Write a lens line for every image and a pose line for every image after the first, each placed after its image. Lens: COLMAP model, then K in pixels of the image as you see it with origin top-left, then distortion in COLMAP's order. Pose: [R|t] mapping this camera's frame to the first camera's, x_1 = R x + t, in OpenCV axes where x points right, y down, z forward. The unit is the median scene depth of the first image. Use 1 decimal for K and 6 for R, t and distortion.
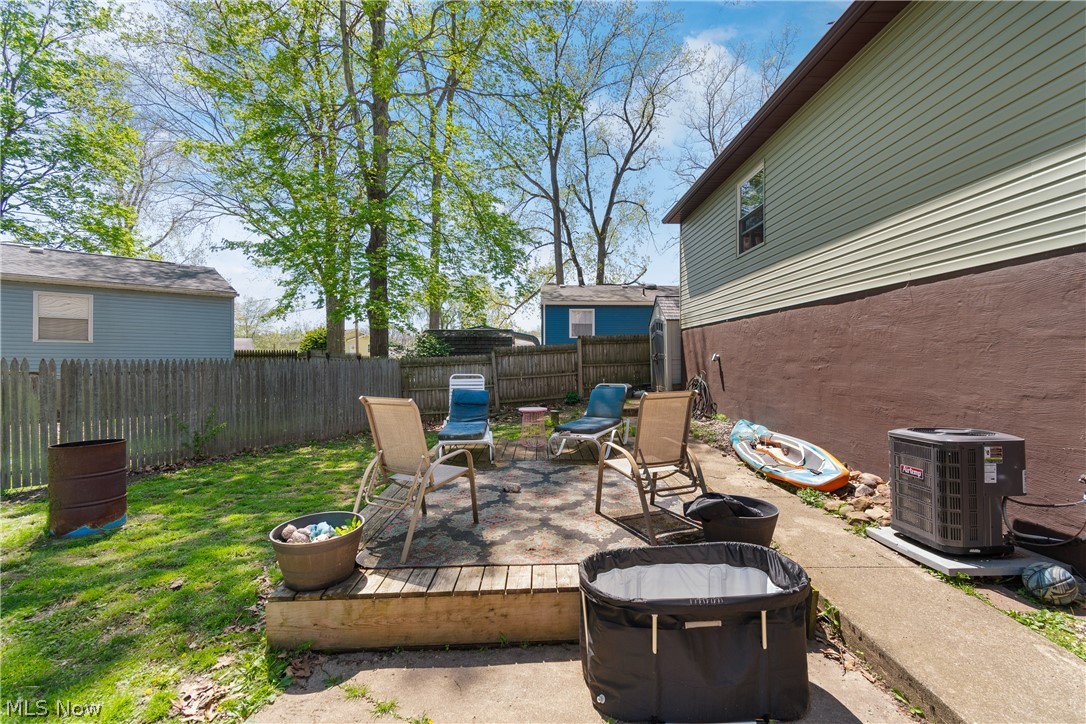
lens RADIAL K [[484.2, 0, 542.9], [0, 484.2, 360.8], [0, 0, 1]] dist [0.001502, 0.000129]
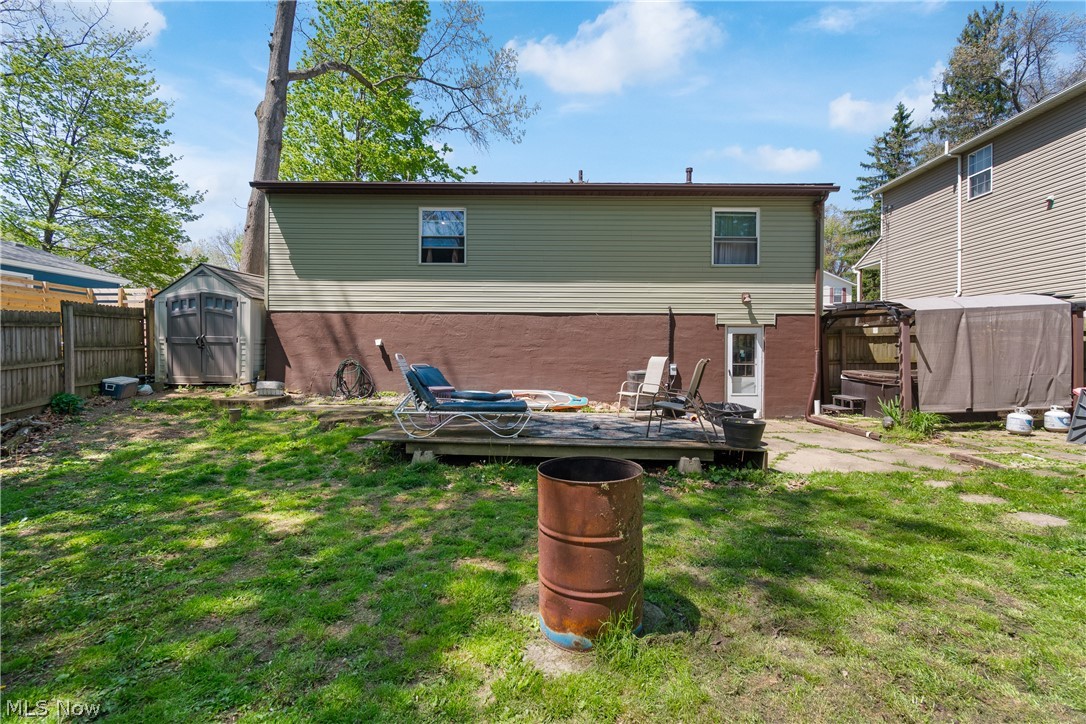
lens RADIAL K [[484.2, 0, 542.6], [0, 484.2, 358.1], [0, 0, 1]] dist [0.001502, 0.000129]
pose [[0.031851, -0.000737, 0.999492, -1.418862], [-0.003975, 0.999992, 0.000864, 0.049179], [-0.999485, -0.004000, 0.031848, 1.036360]]
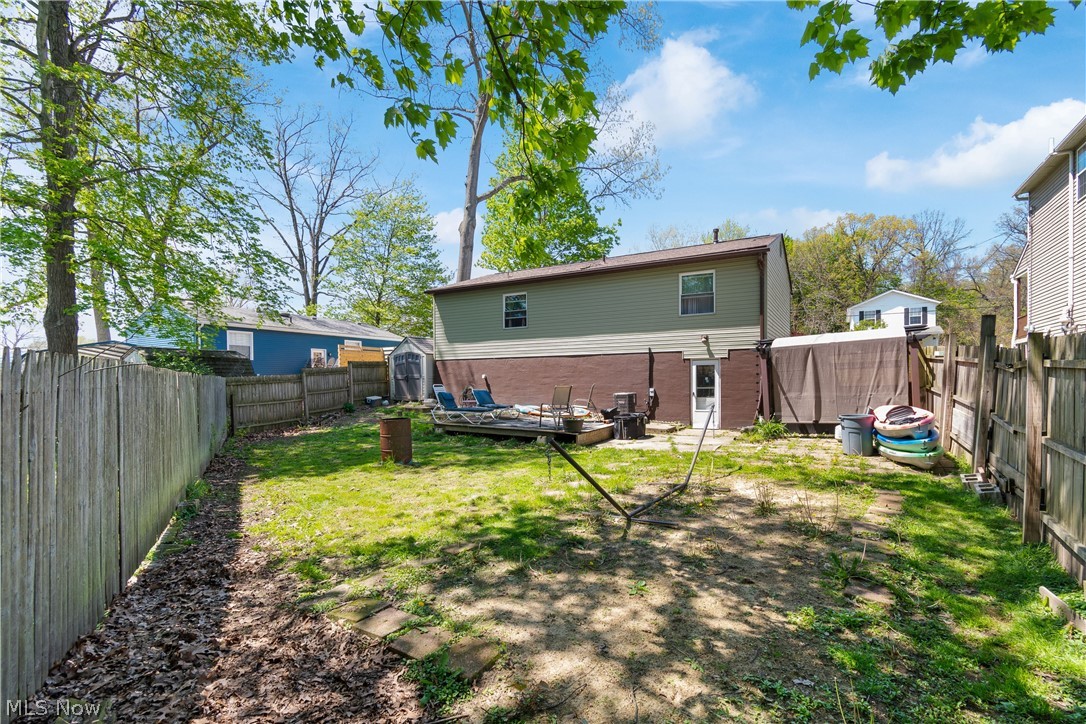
lens RADIAL K [[484.2, 0, 548.9], [0, 484.2, 384.7], [0, 0, 1]] dist [0.001502, 0.000129]
pose [[0.515121, -0.008260, 0.857078, -2.156883], [0.008566, 0.999953, 0.004488, 0.034521], [-0.857075, 0.005030, 0.515168, -0.427021]]
